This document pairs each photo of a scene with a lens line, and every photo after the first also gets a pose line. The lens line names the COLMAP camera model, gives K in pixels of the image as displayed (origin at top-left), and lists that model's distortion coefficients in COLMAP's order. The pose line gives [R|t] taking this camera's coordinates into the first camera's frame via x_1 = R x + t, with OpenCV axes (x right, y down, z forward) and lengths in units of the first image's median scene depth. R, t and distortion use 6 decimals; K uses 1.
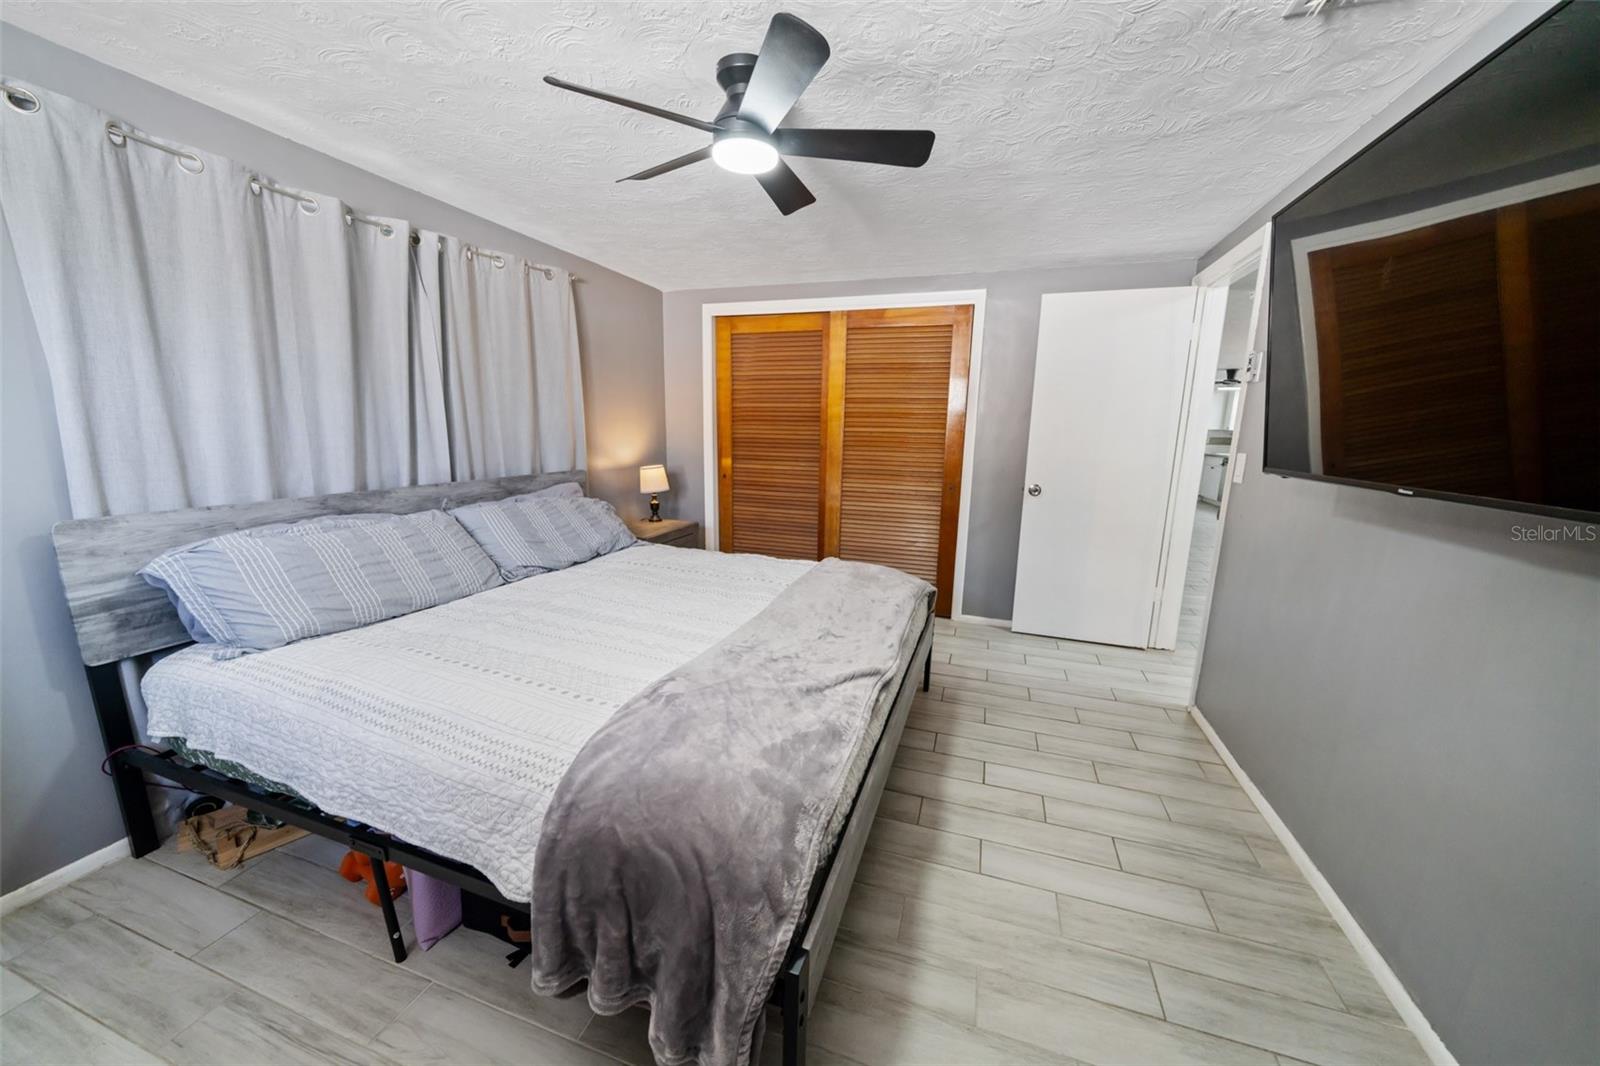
lens RADIAL K [[569.3, 0, 813.8], [0, 569.3, 537.0], [0, 0, 1]] dist [-0.001896, -0.000120]
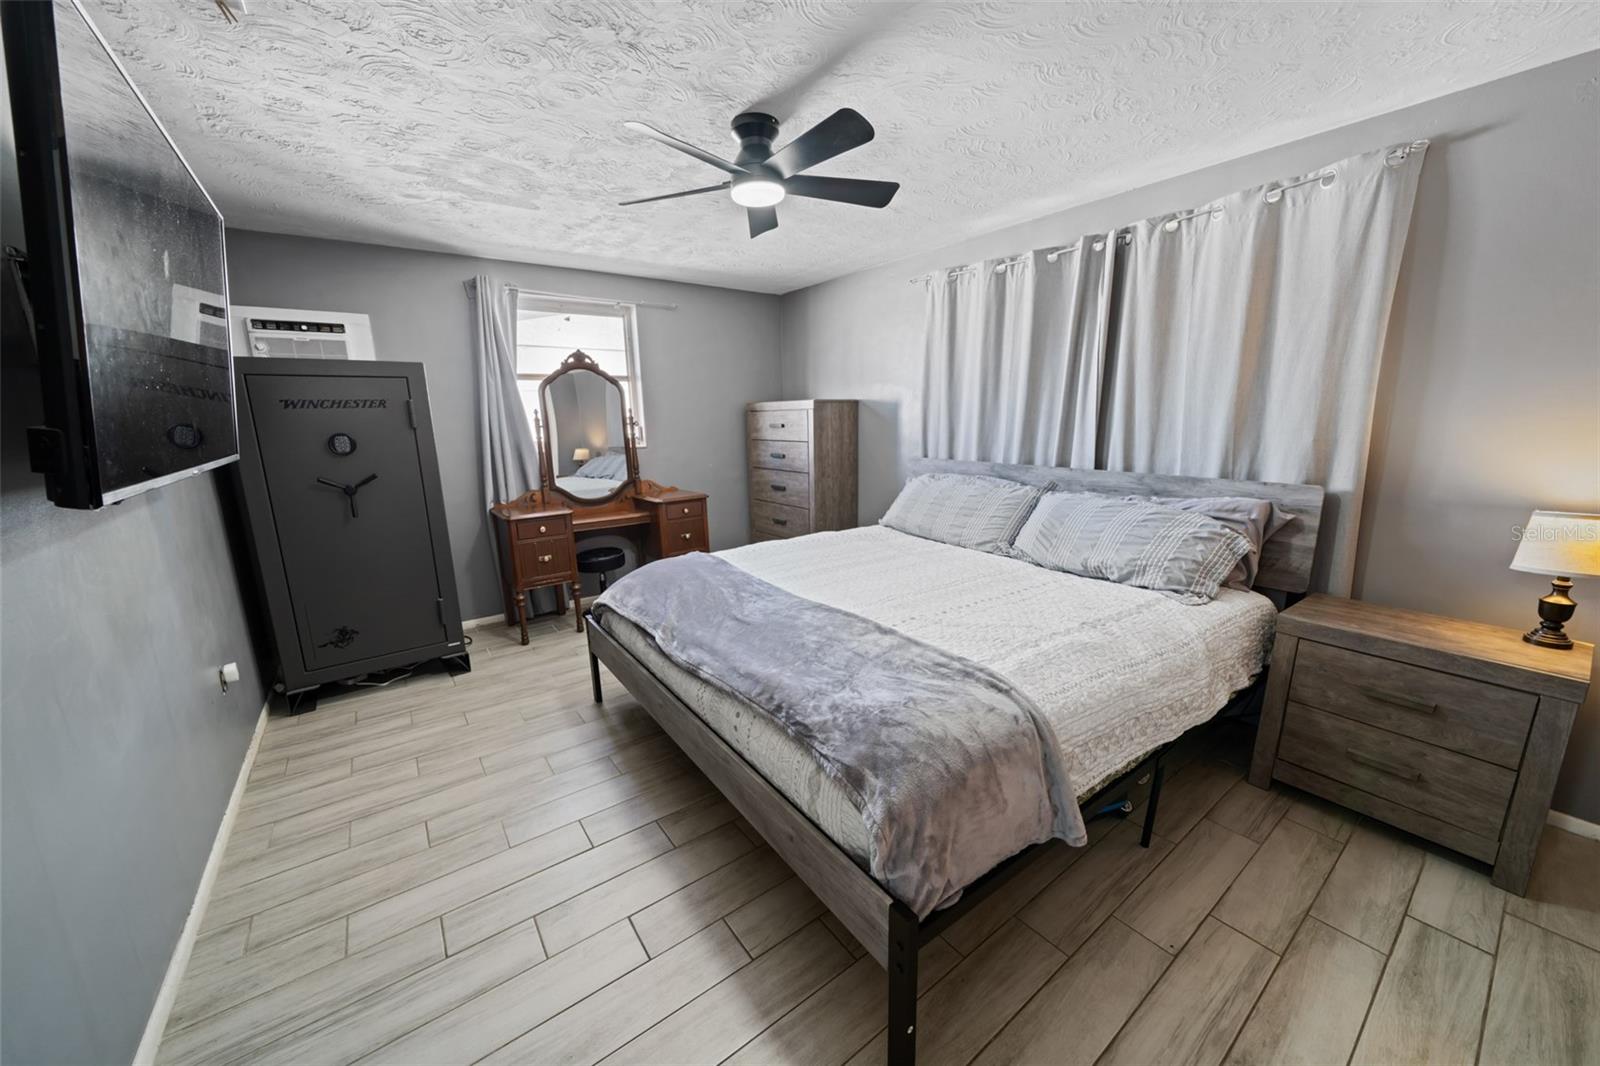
lens RADIAL K [[569.3, 0, 813.8], [0, 569.3, 537.0], [0, 0, 1]] dist [-0.001896, -0.000120]
pose [[-0.570961, 0.178877, -0.801253, 0.543864], [-0.144648, 0.938788, 0.312655, -0.237790], [0.808134, 0.294413, -0.510138, 1.171663]]
